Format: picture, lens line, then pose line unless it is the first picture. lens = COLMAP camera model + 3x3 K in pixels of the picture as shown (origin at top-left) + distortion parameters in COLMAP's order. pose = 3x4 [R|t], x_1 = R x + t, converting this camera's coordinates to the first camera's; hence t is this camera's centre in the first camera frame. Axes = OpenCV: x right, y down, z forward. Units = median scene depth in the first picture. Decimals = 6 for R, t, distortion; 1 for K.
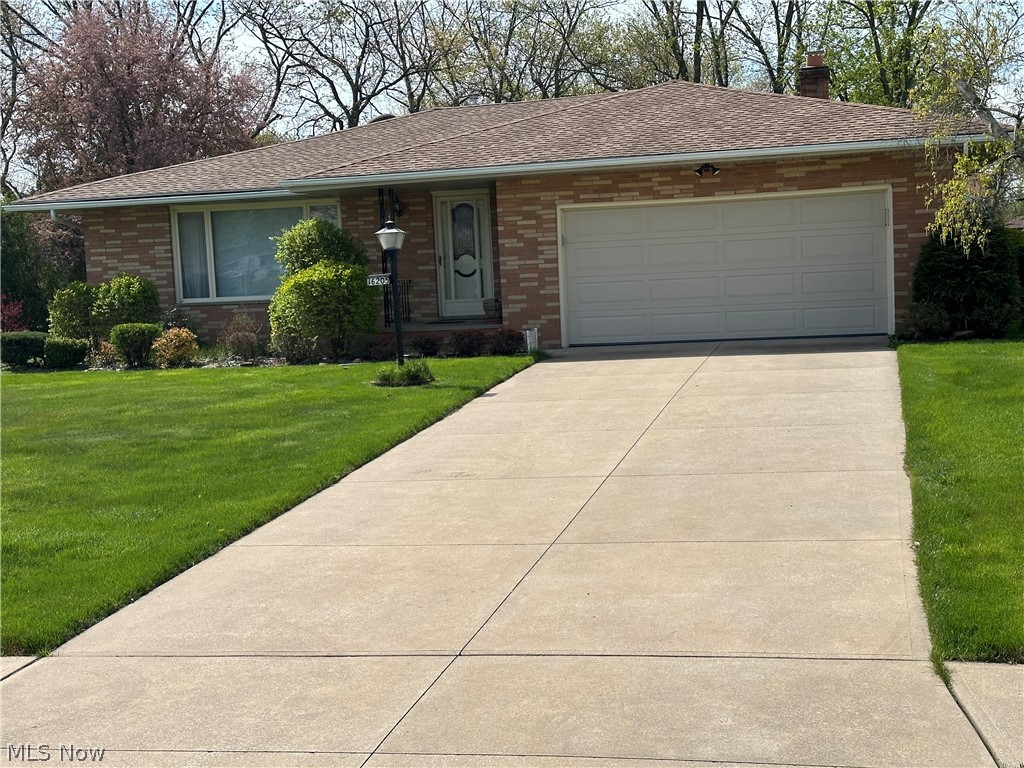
lens RADIAL K [[1436.3, 0, 512.1], [0, 1436.3, 384.7], [0, 0, 1]] dist [0.157717, 0.000000]
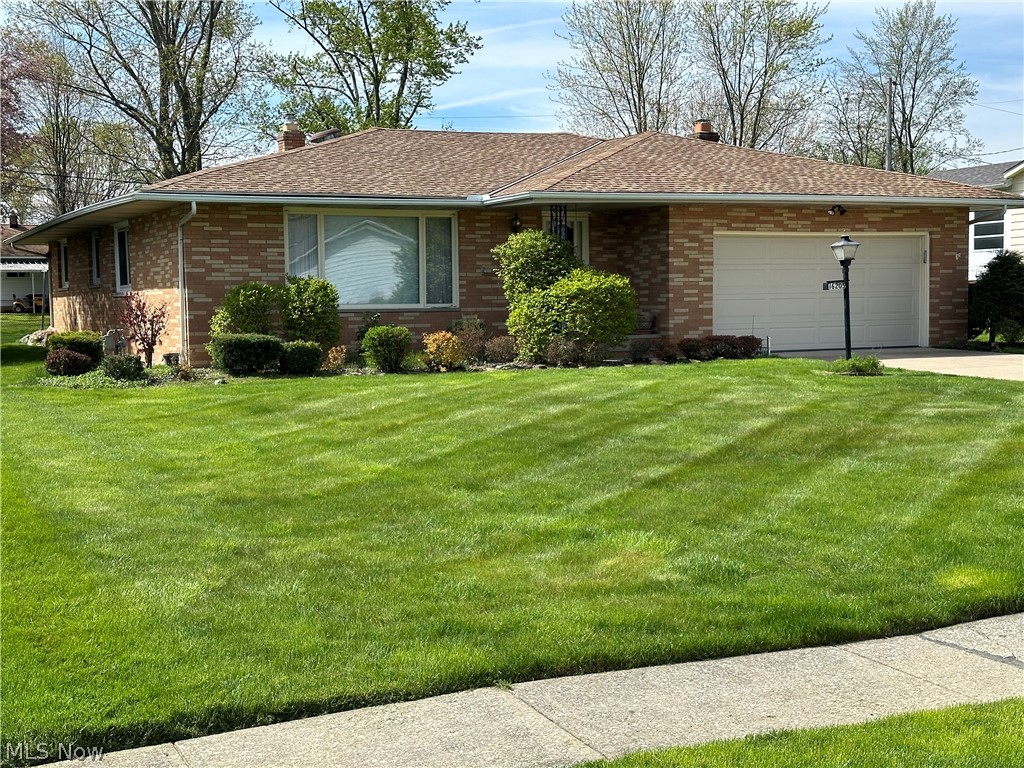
lens RADIAL K [[1436.3, 0, 512.0], [0, 1436.3, 383.9], [0, 0, 1]] dist [0.157717, 0.000000]
pose [[0.775401, -0.002336, 0.631464, -0.817649], [0.025627, 0.999286, -0.027772, 0.024914], [-0.630948, 0.037717, 0.774907, 0.213150]]
